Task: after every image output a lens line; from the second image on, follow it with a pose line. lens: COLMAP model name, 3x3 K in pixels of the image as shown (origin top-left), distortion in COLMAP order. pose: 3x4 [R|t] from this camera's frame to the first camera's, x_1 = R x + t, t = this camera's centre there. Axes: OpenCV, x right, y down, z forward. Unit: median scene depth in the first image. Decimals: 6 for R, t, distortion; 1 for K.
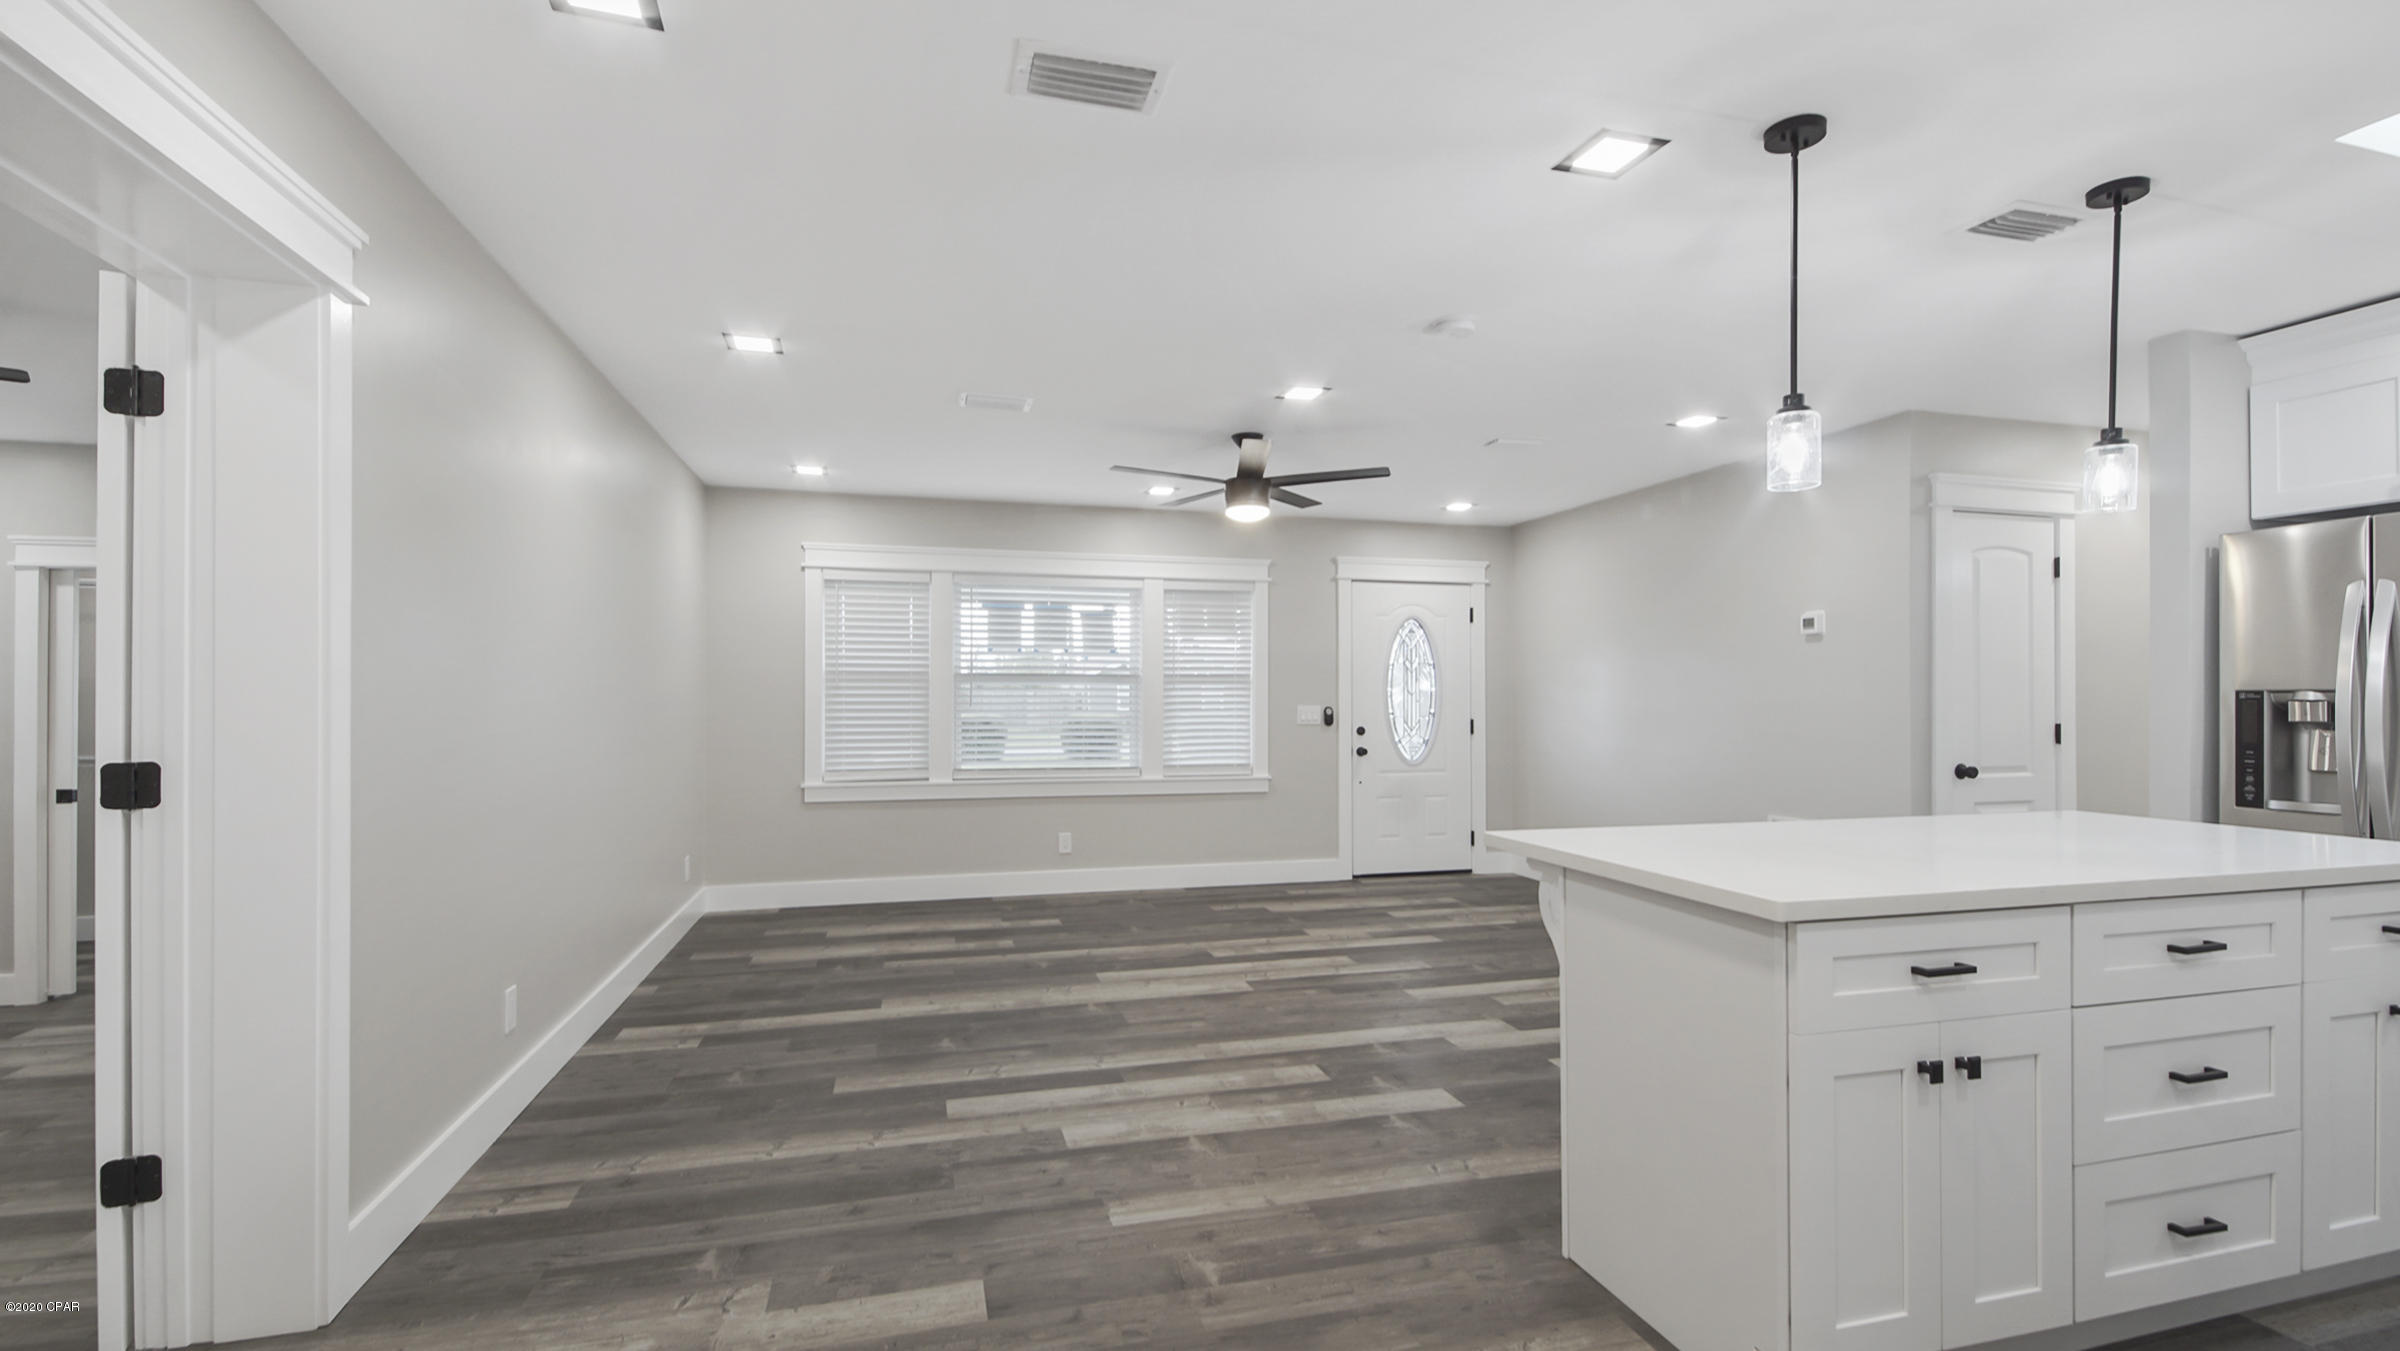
lens RADIAL K [[1083.3, 0, 1194.9], [0, 1083.3, 695.2], [0, 0, 1]] dist [0.022867, -0.008821]
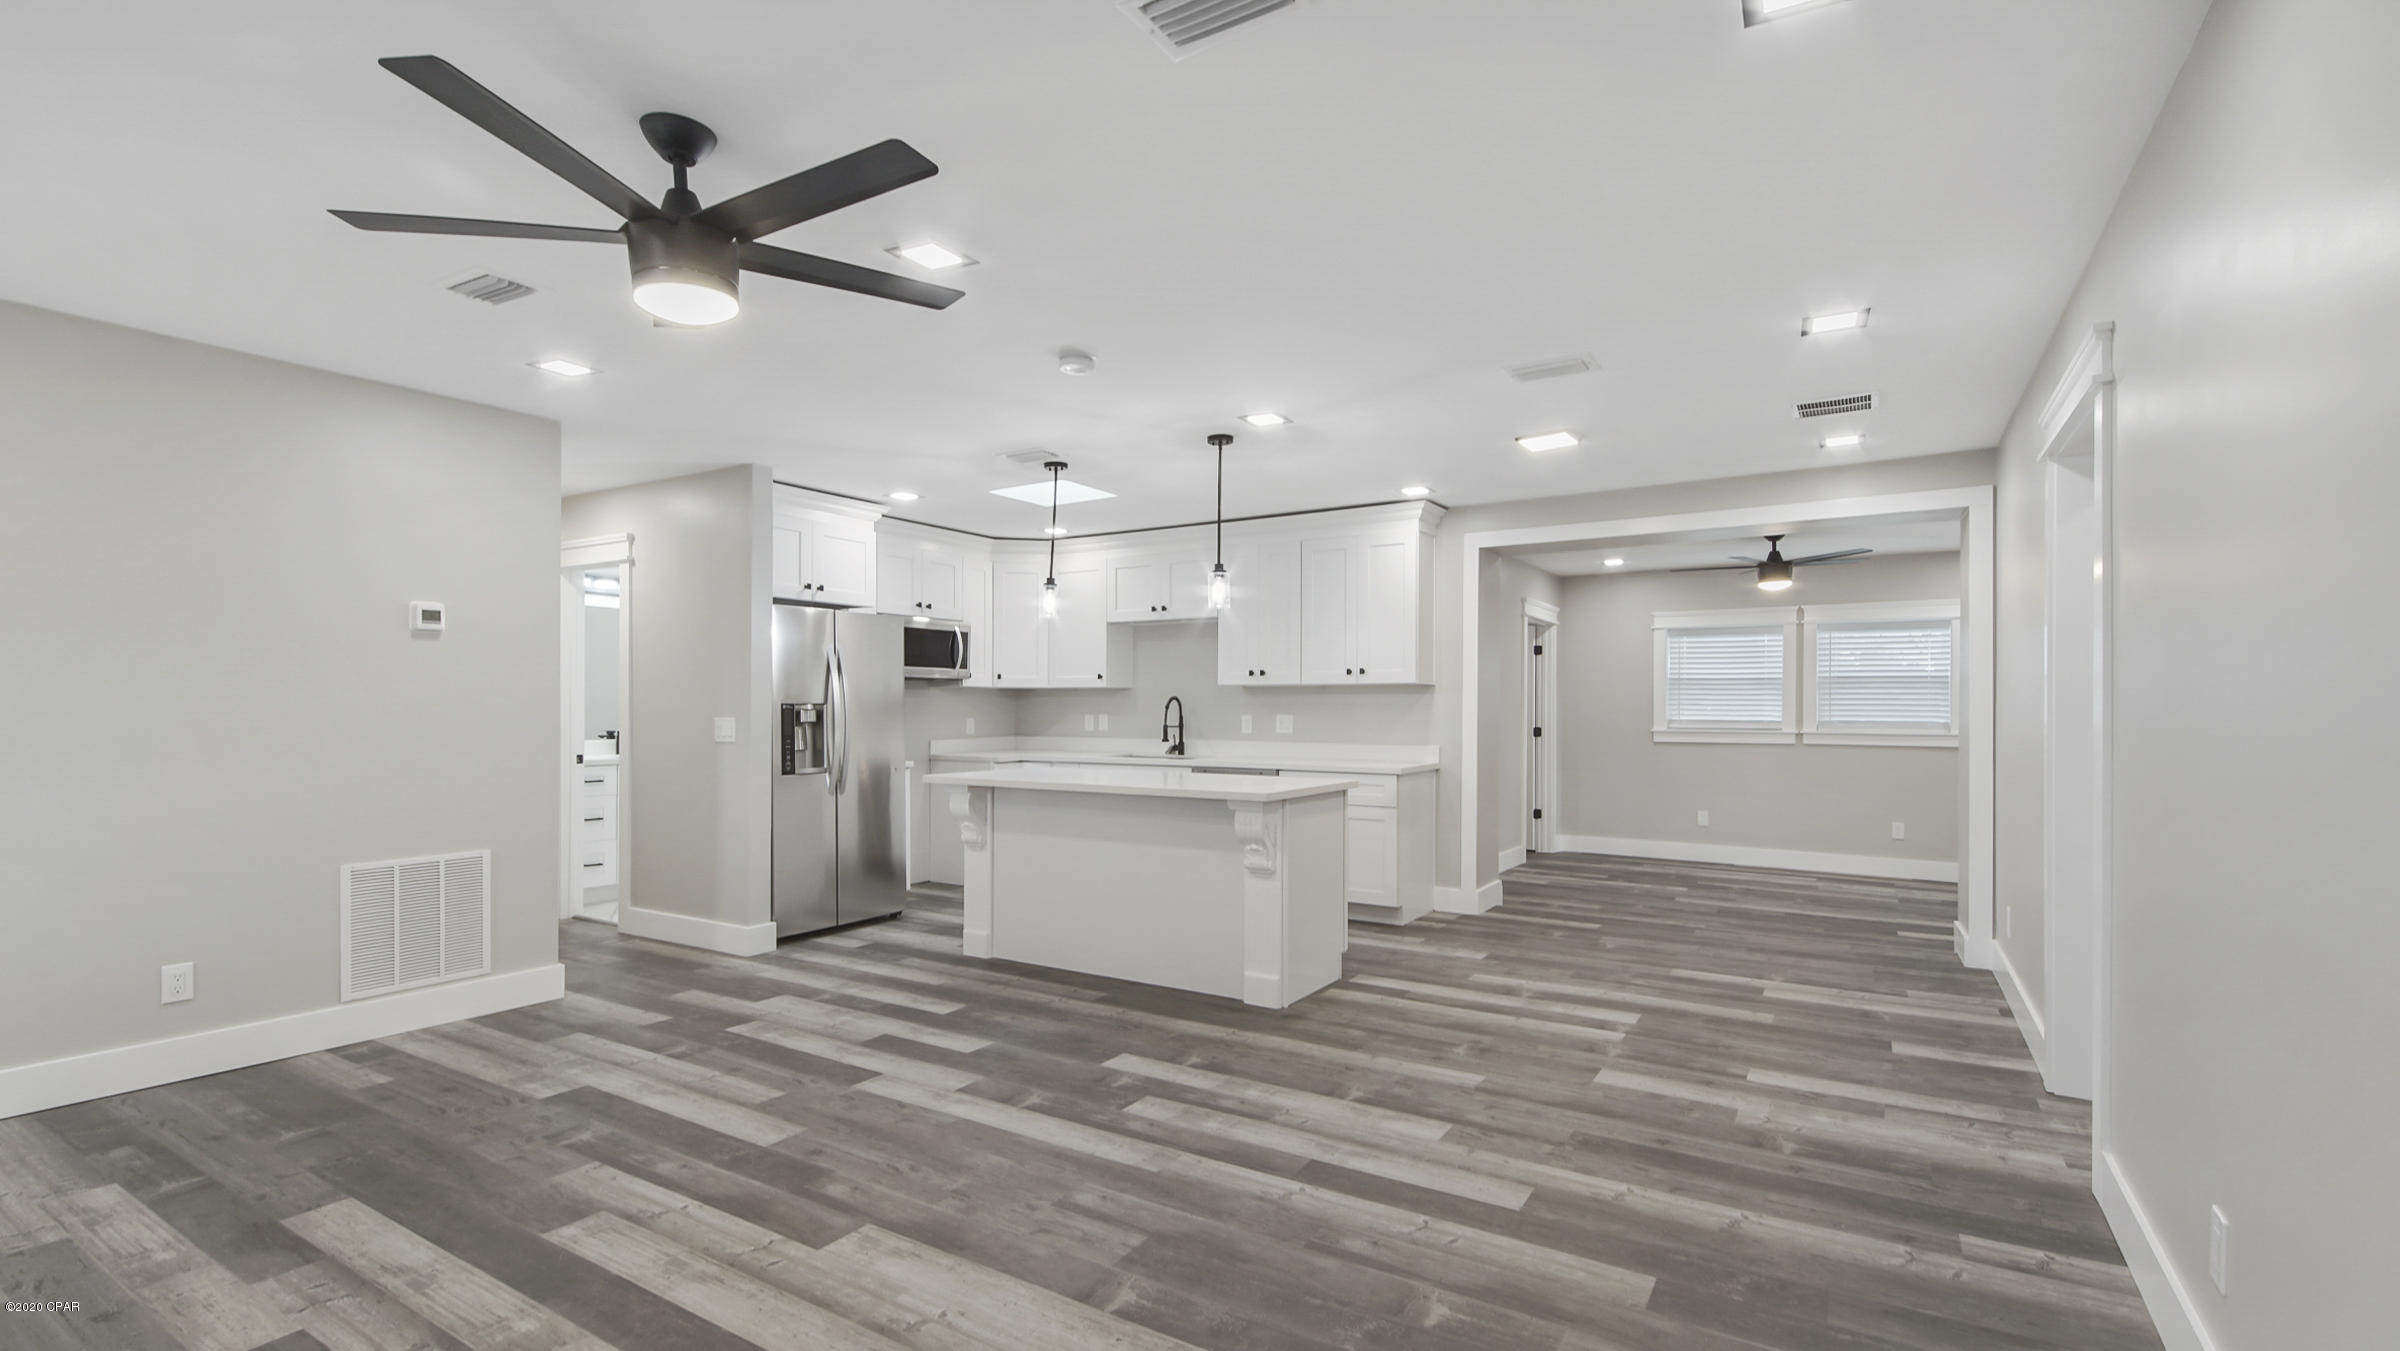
lens RADIAL K [[1083.3, 0, 1204.0], [0, 1083.3, 696.7], [0, 0, 1]] dist [0.022867, -0.008821]
pose [[-0.694826, 0.006987, 0.719144, -0.644951], [-0.000996, 0.999943, -0.010677, 0.003663], [-0.719177, -0.008135, -0.694779, 1.720355]]
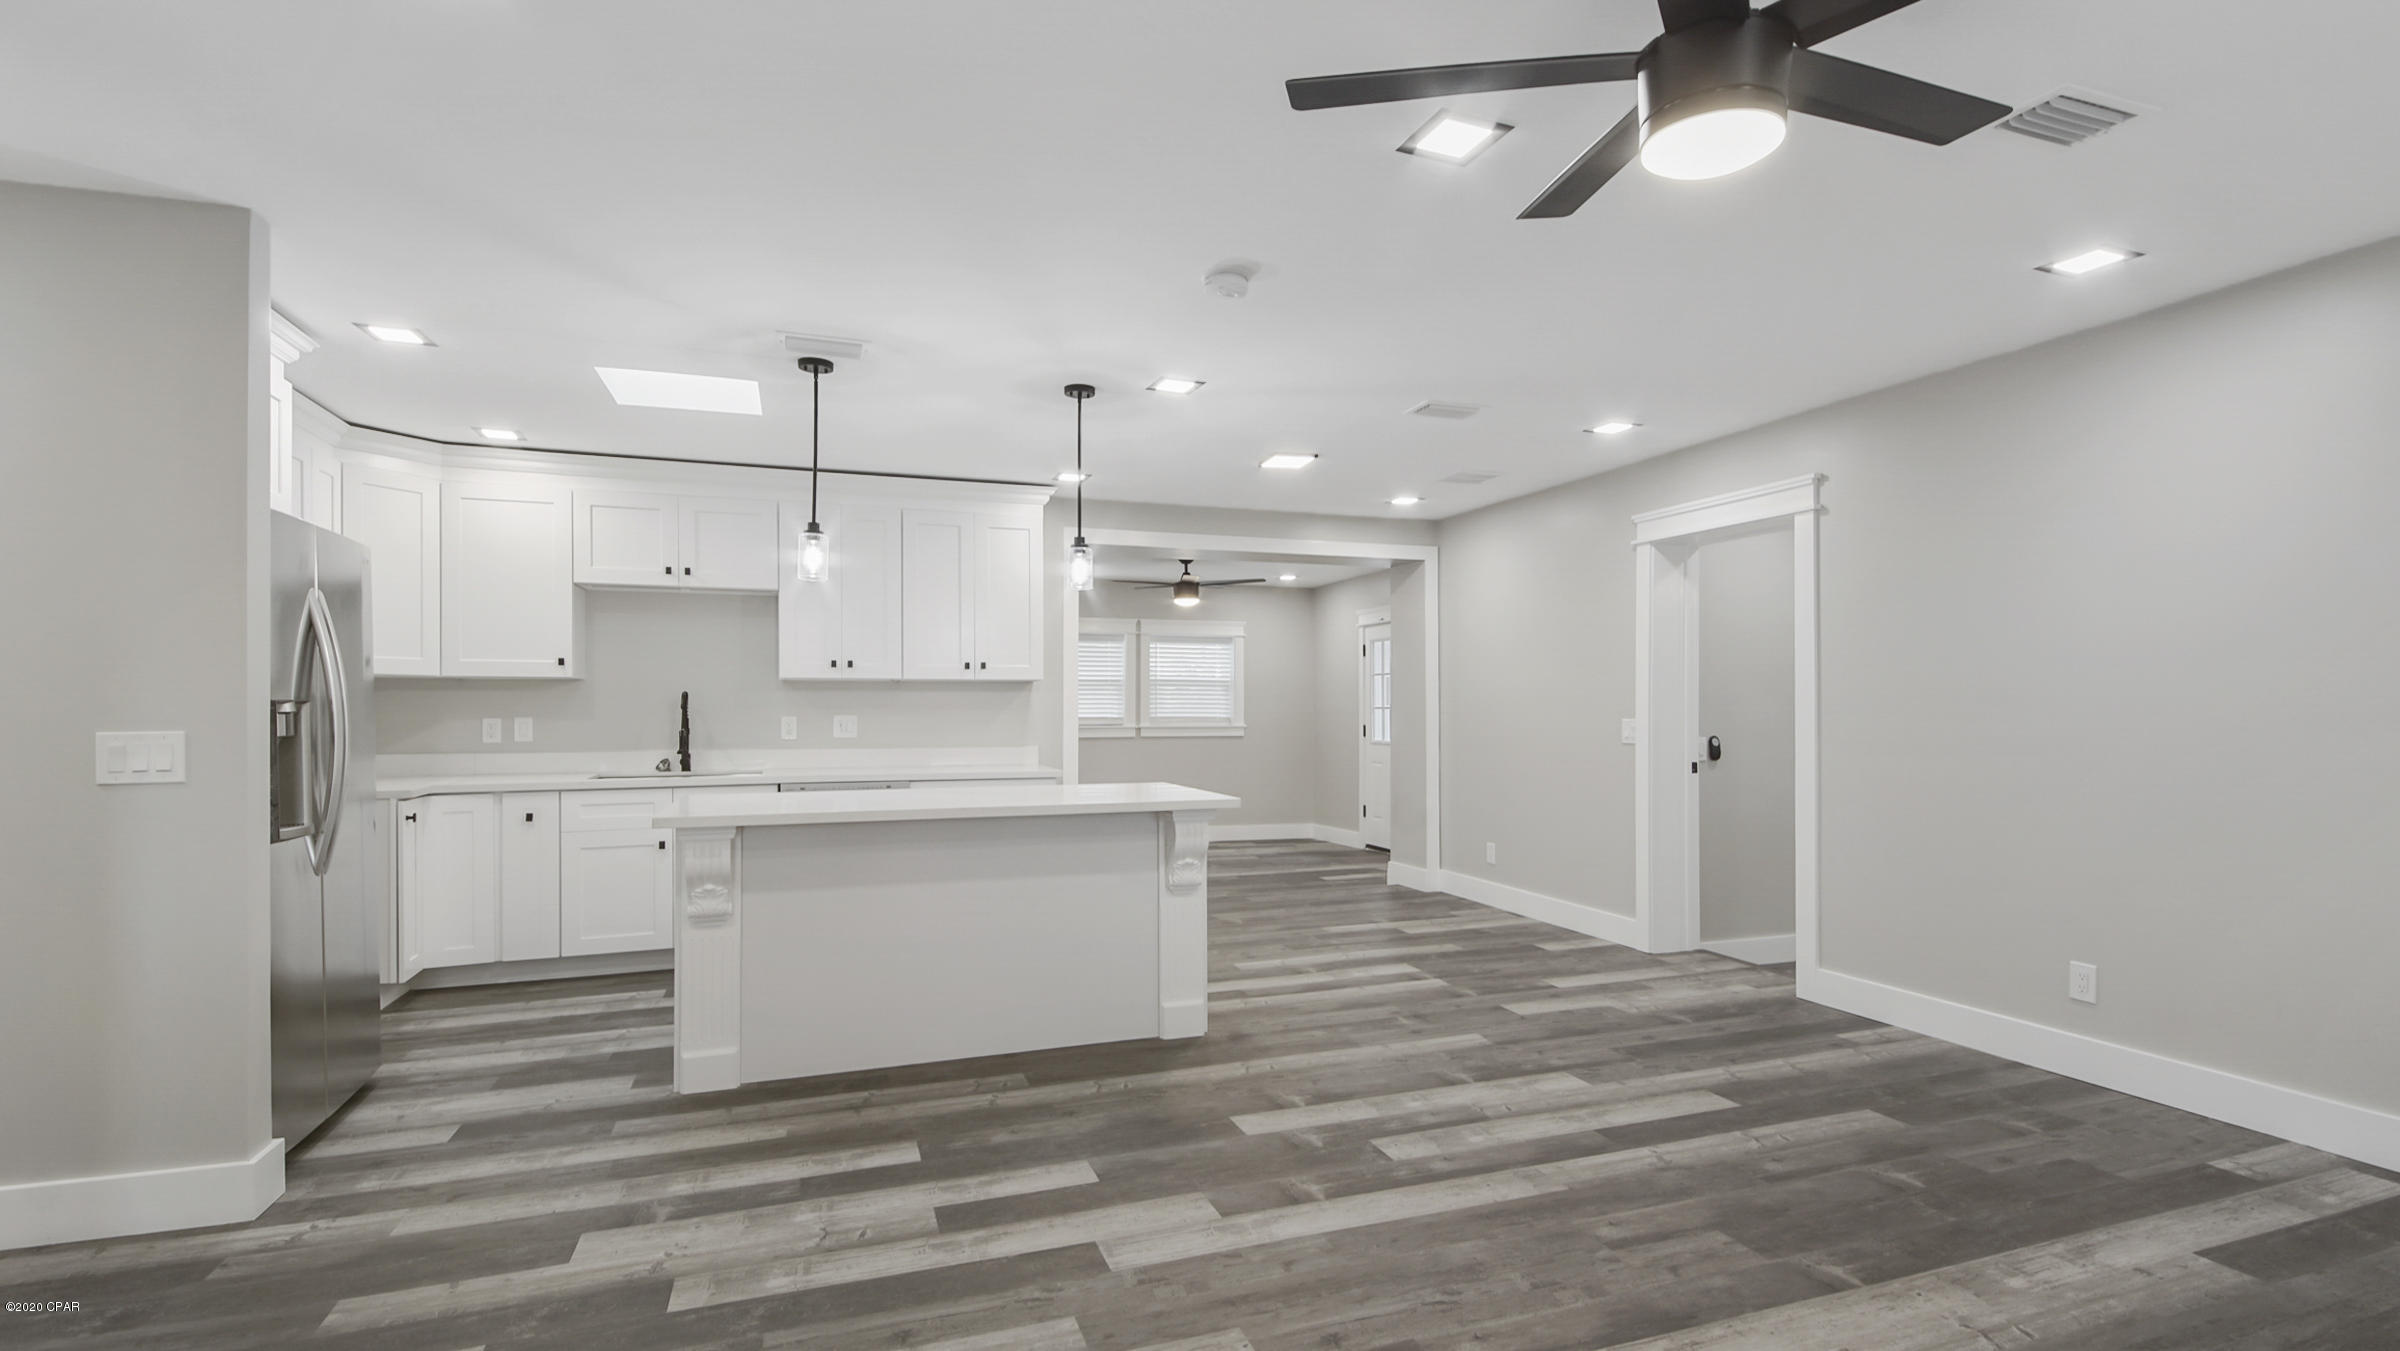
lens RADIAL K [[1083.3, 0, 1243.8], [0, 1083.3, 694.5], [0, 0, 1]] dist [0.022867, -0.008821]
pose [[-0.993666, 0.001079, -0.112367, 0.338519], [0.002376, 0.999932, -0.011411, 0.004172], [0.112347, -0.011605, -0.993601, 1.945279]]
